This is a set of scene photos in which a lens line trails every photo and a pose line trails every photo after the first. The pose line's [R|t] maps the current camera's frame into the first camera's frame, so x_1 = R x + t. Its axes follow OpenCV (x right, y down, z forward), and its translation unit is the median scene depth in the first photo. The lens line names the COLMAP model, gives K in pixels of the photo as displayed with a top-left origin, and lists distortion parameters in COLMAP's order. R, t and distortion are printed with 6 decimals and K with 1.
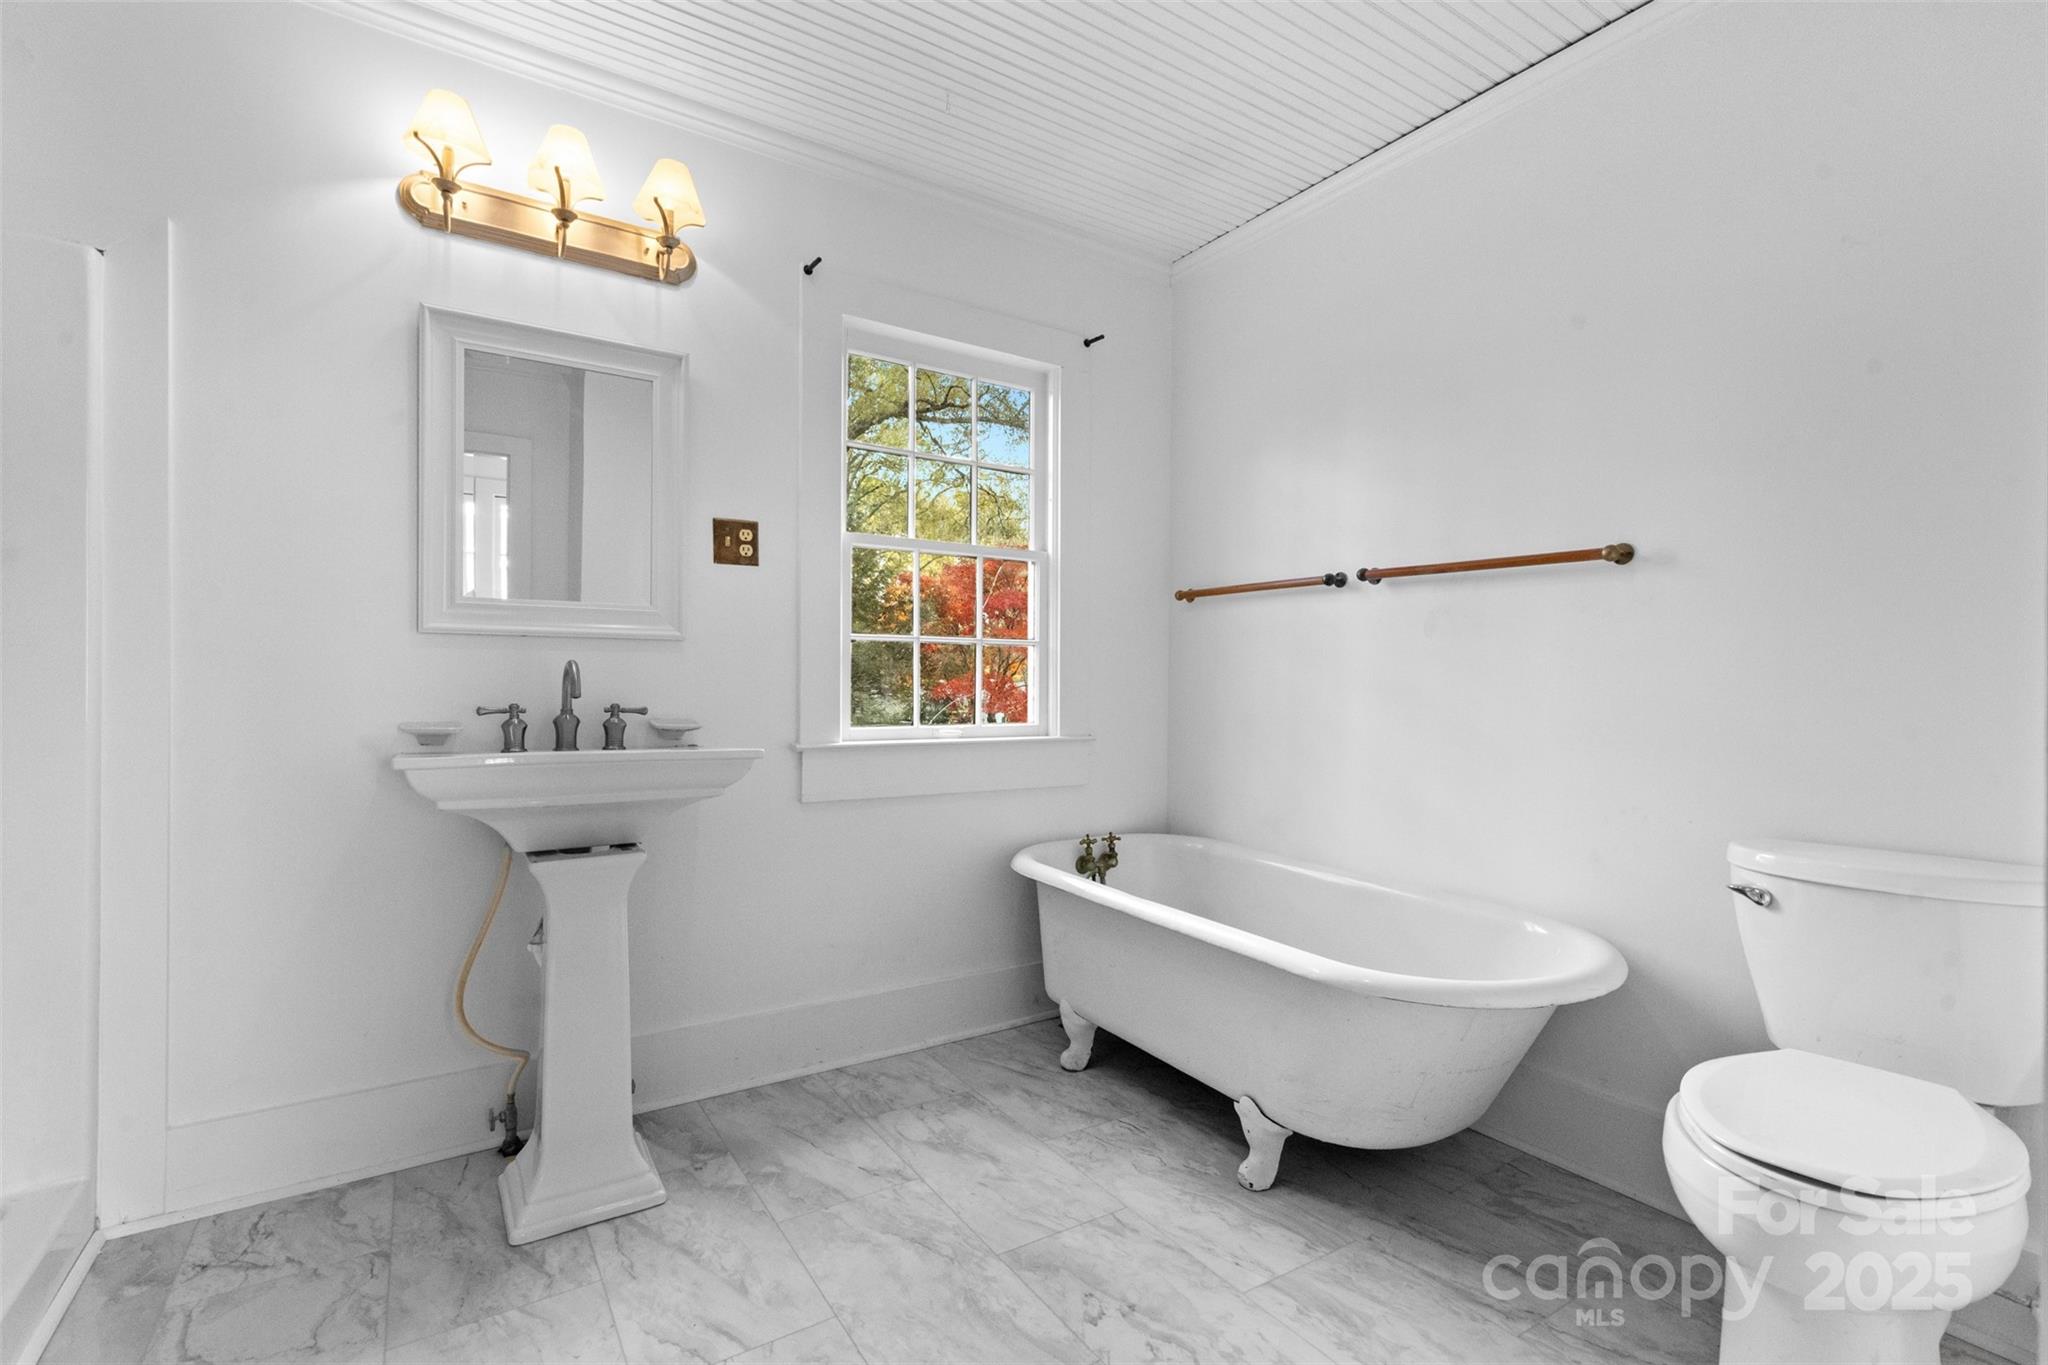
lens RADIAL K [[930.0, 0, 1026.5], [0, 930.0, 686.1], [0, 0, 1]] dist [0.005708, 0.000696]
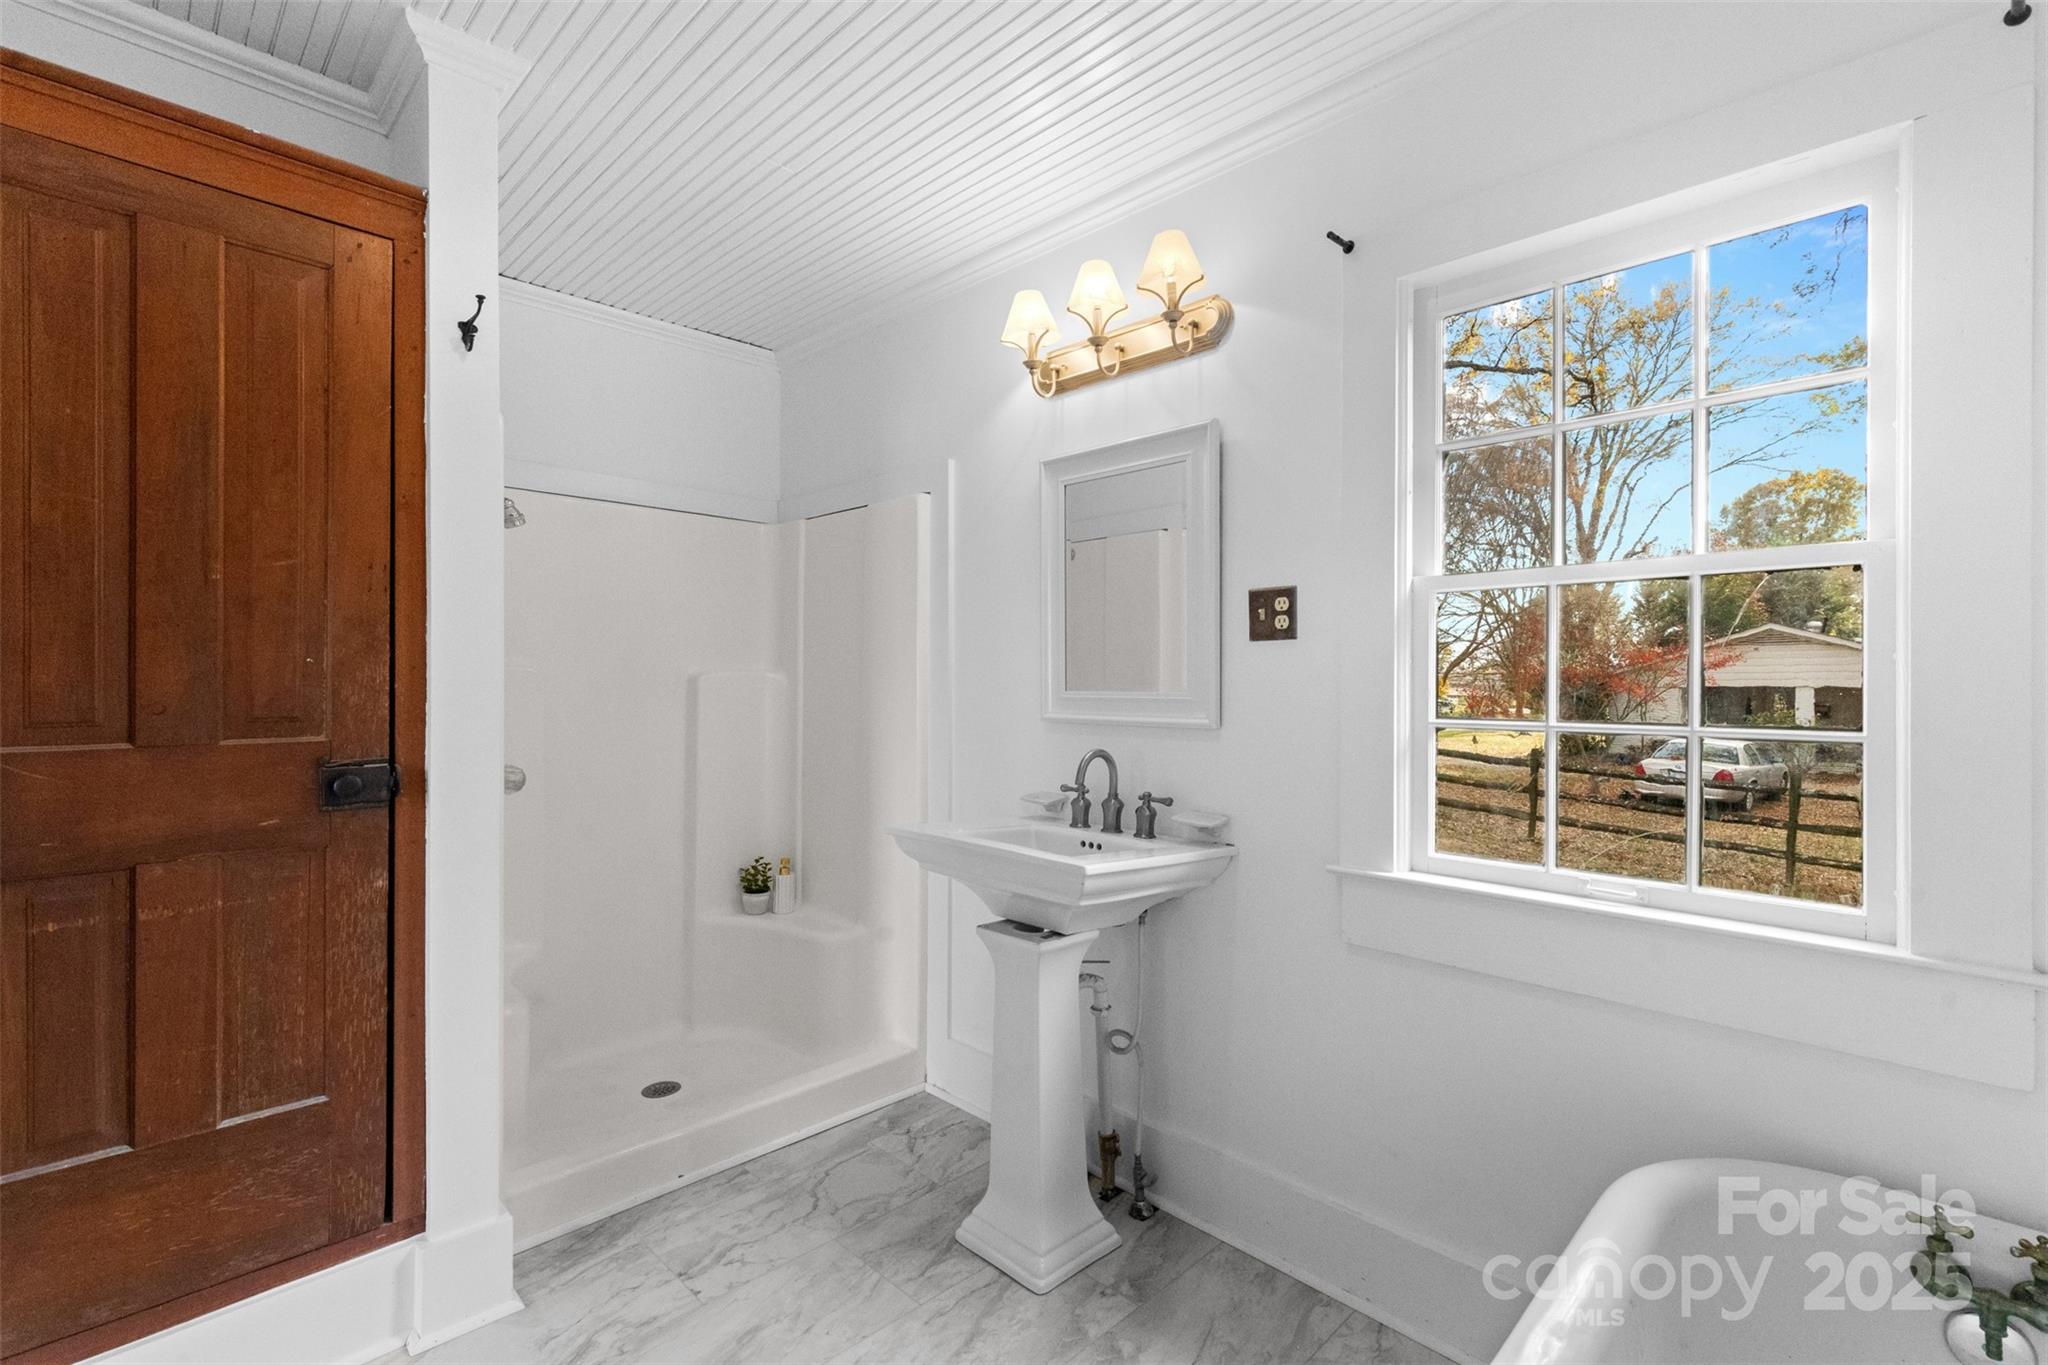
lens RADIAL K [[930.0, 0, 1022.6], [0, 930.0, 678.9], [0, 0, 1]] dist [0.005708, 0.000696]
pose [[0.194240, -0.007907, -0.980922, 0.524248], [-0.003492, 0.999956, -0.008752, -0.094678], [0.980948, 0.005125, 0.194203, 0.666293]]
